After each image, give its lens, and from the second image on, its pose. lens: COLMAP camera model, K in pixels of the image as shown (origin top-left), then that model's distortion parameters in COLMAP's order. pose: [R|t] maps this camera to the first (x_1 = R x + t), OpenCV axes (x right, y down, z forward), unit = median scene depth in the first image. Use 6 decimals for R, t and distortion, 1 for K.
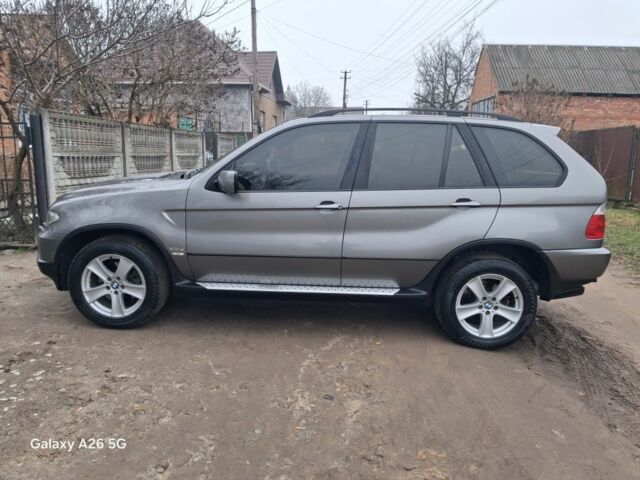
lens RADIAL K [[558.0, 0, 320.0], [0, 558.0, 240.0], [0, 0, 1]] dist [0.010323, -0.008384]
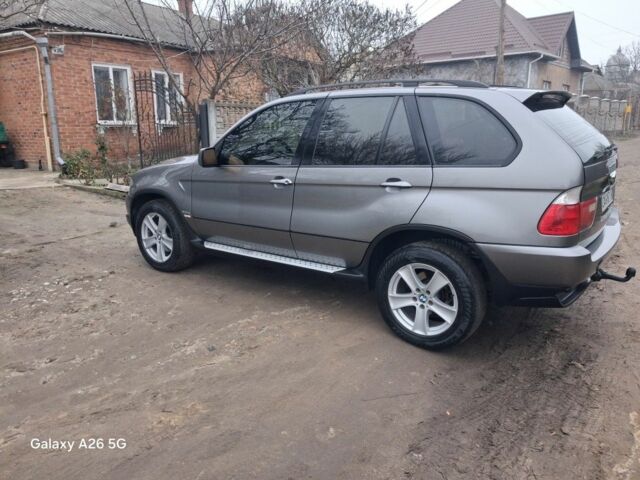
lens RADIAL K [[558.0, 0, 320.0], [0, 558.0, 240.0], [0, 0, 1]] dist [0.010323, -0.008384]
pose [[0.792086, 0.095543, -0.602886, 0.706164], [-0.070901, 0.995390, 0.064594, -0.022457], [0.606278, -0.008418, 0.795208, 0.191902]]
